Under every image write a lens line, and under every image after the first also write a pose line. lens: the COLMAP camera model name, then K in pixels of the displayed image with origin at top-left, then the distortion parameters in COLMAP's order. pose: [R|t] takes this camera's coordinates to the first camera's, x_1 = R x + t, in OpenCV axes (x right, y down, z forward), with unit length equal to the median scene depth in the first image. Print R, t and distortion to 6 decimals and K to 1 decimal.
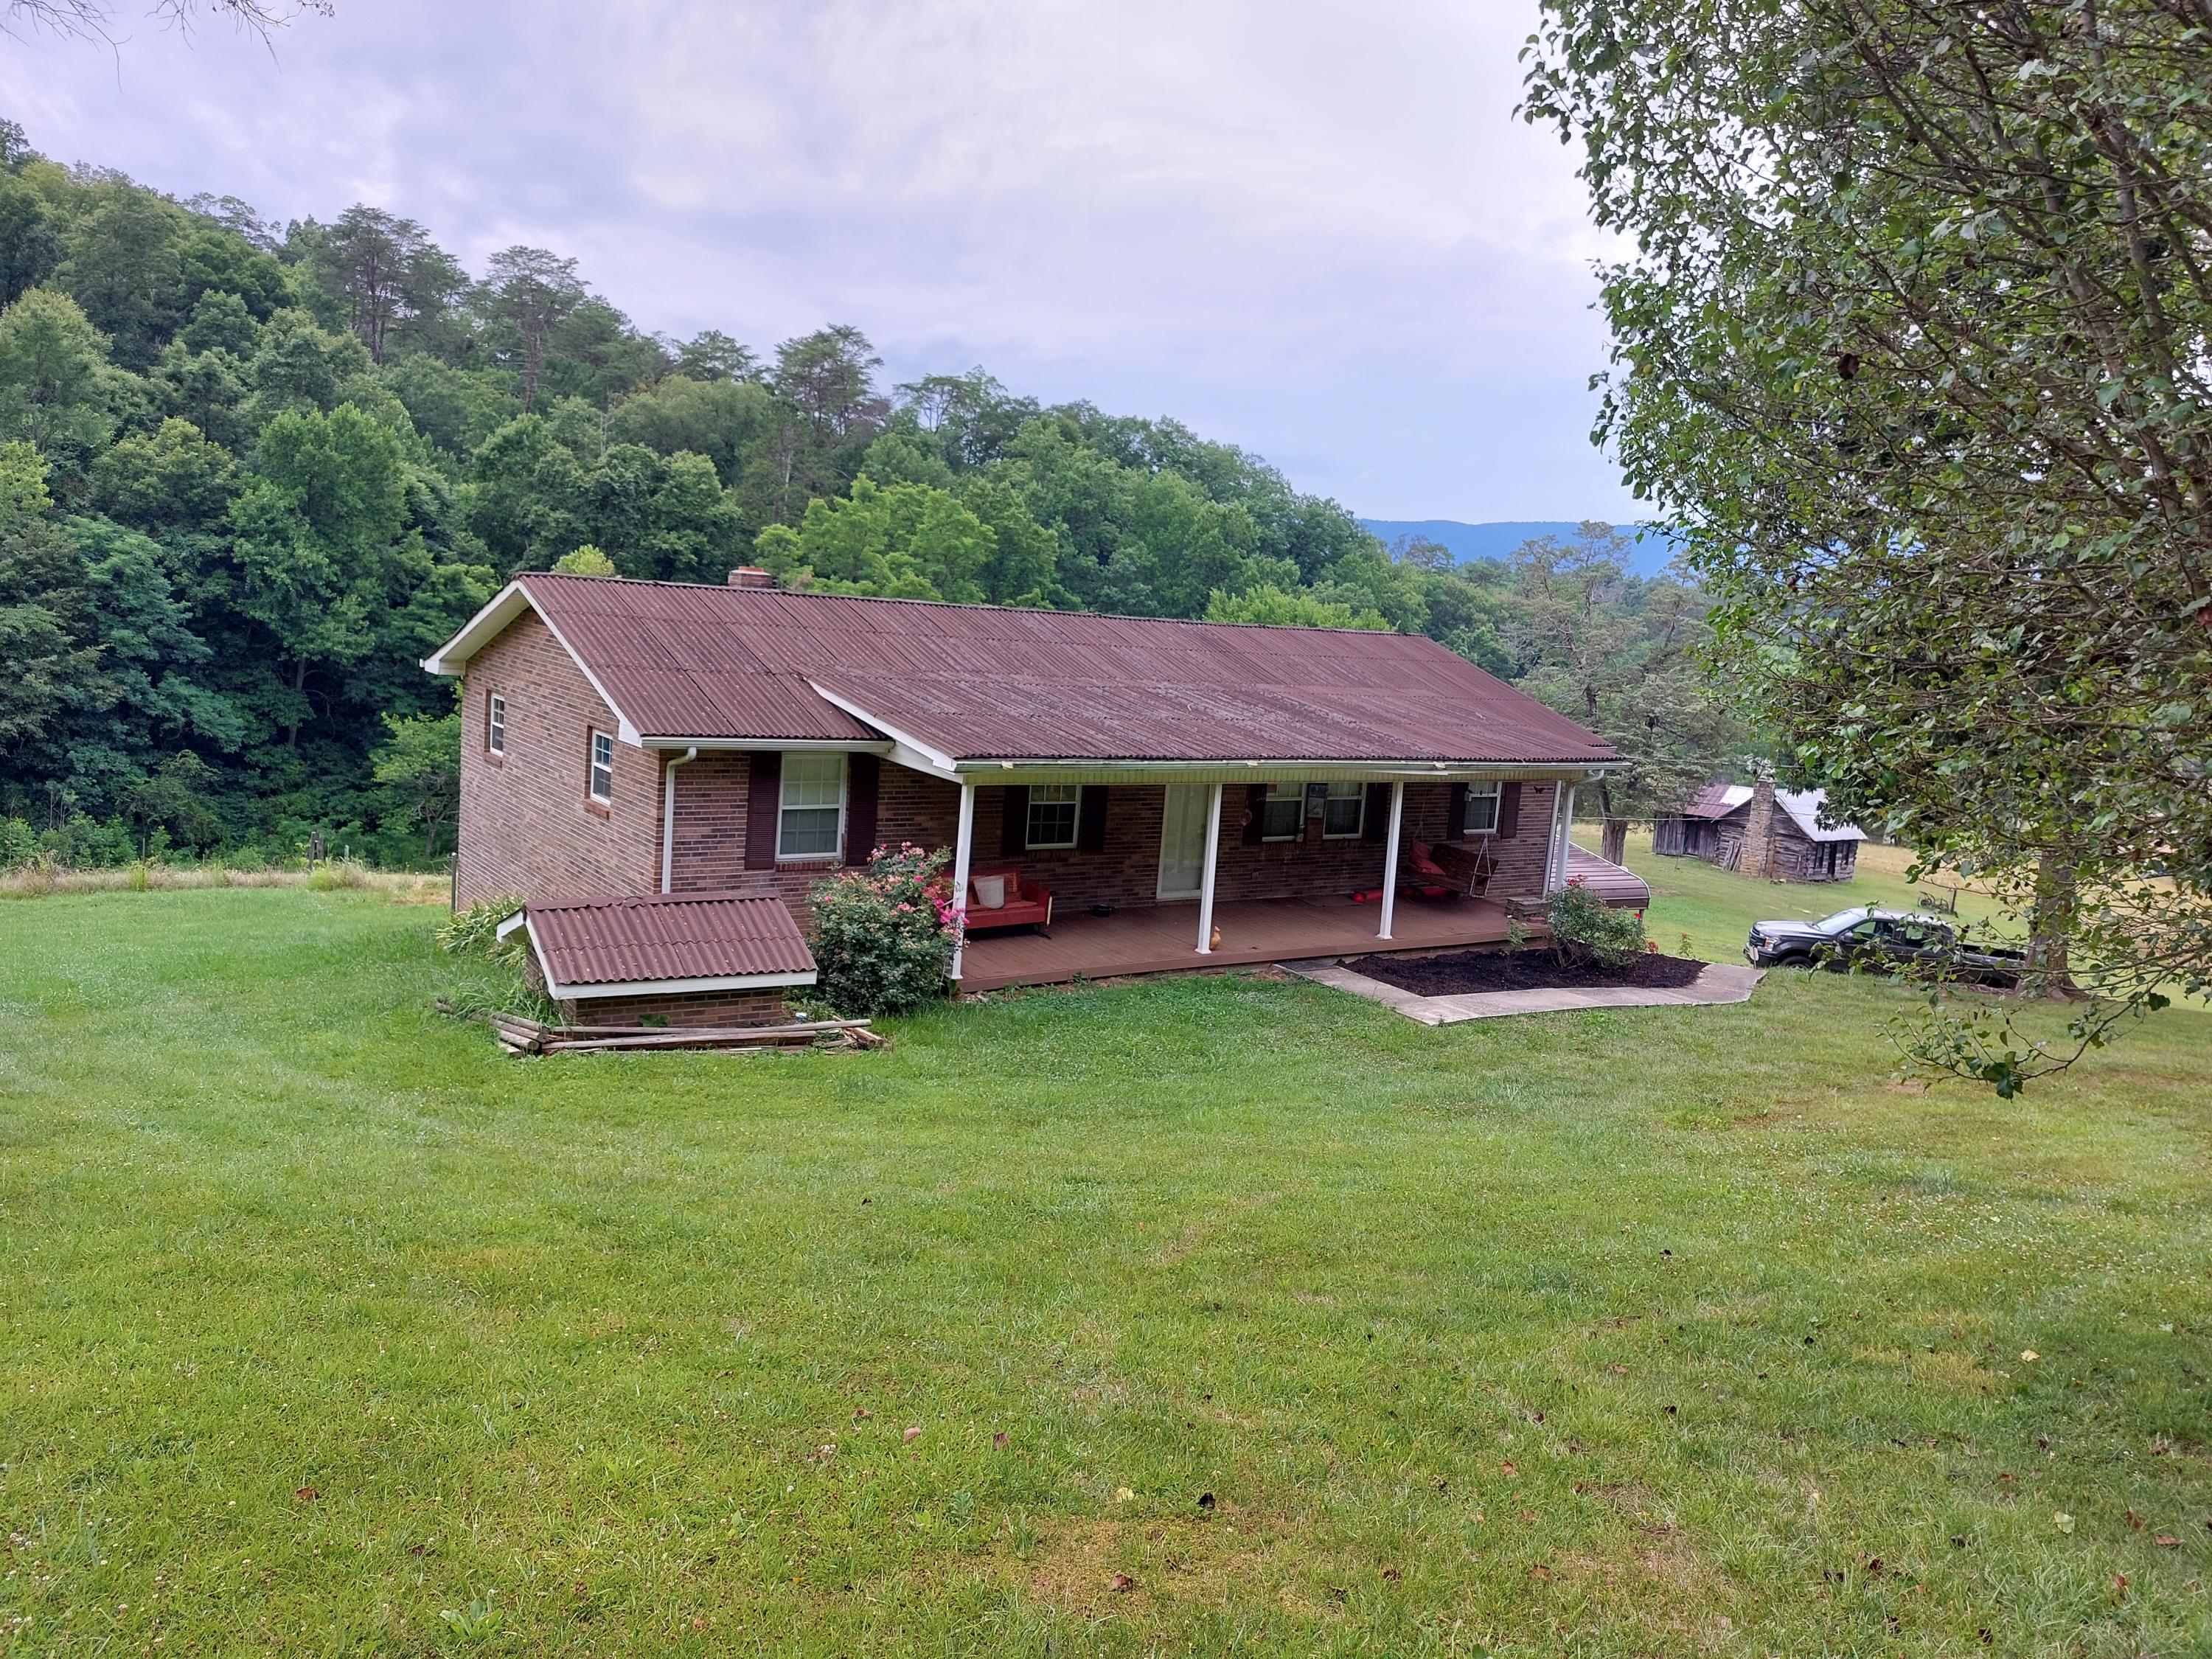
lens RADIAL K [[1577.3, 0, 1123.6], [0, 1577.3, 783.6], [0, 0, 1]] dist [0.093915, -0.111979]
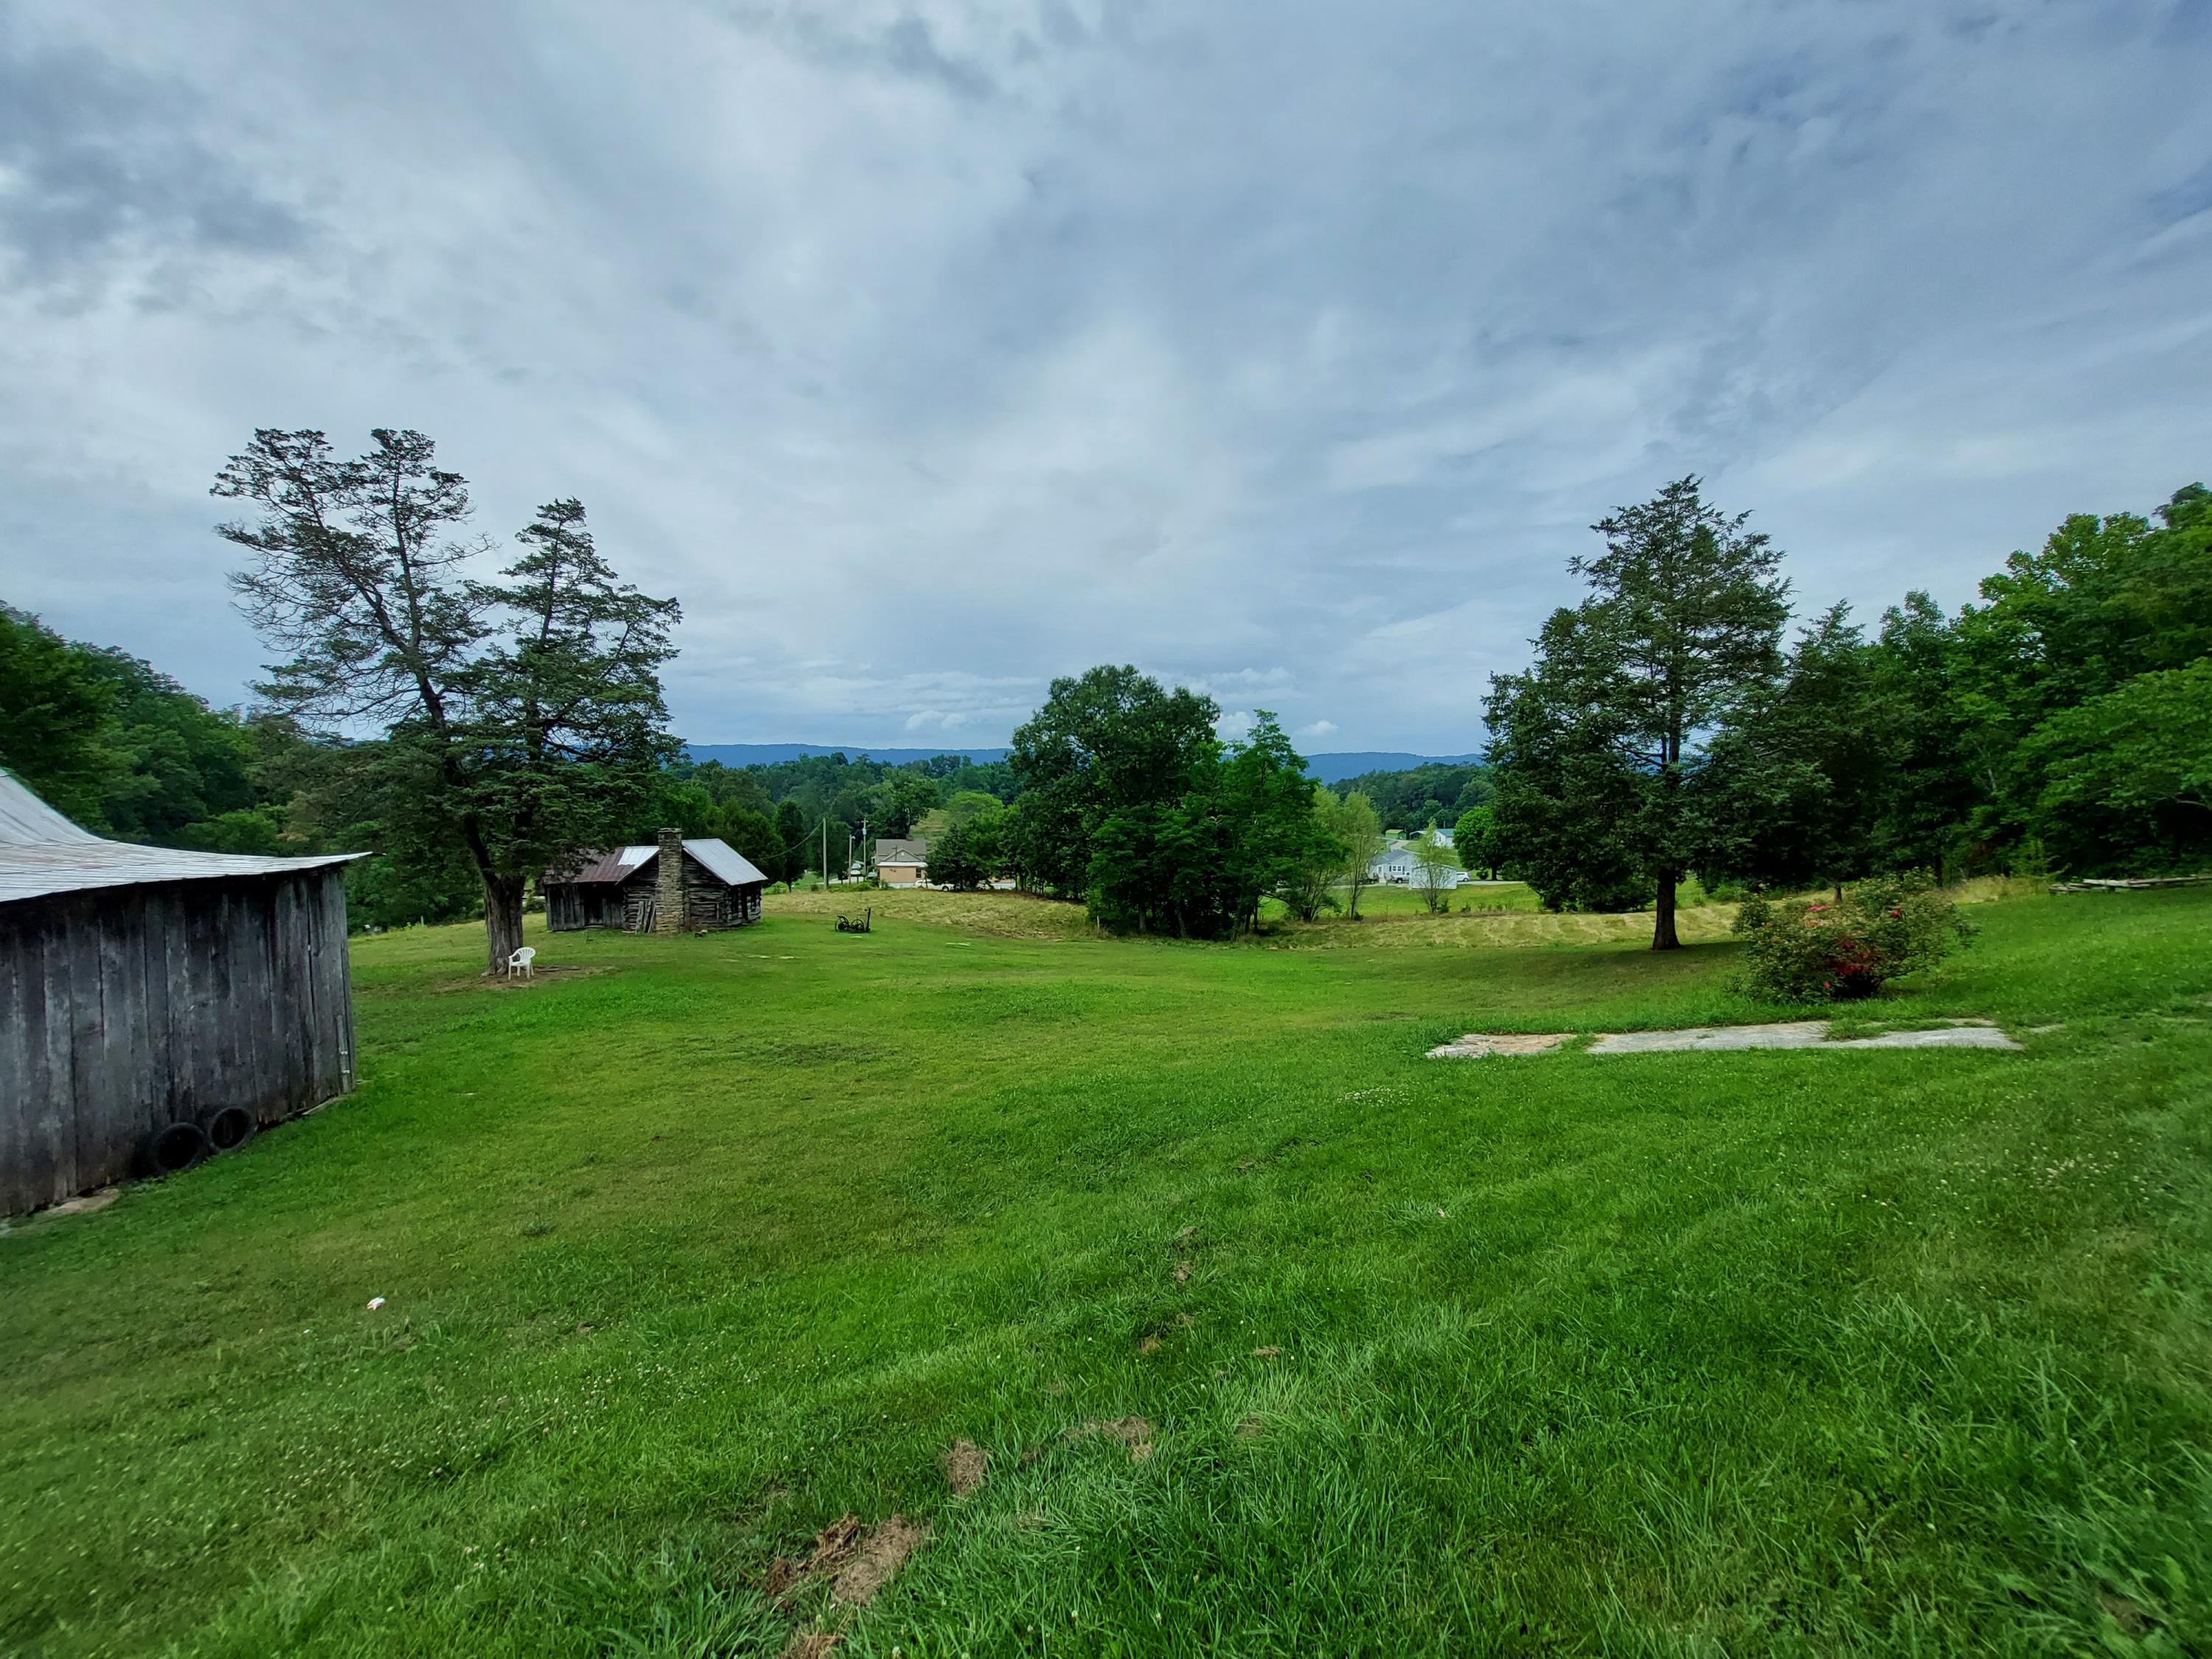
lens RADIAL K [[869.5, 0, 1125.5], [0, 869.5, 816.6], [0, 0, 1]] dist [-0.002270, -0.005601]
pose [[0.583209, -0.091887, 0.807109, 0.112373], [0.141569, 0.989874, 0.010398, 0.017372], [-0.799891, 0.108197, 0.590311, 0.374576]]
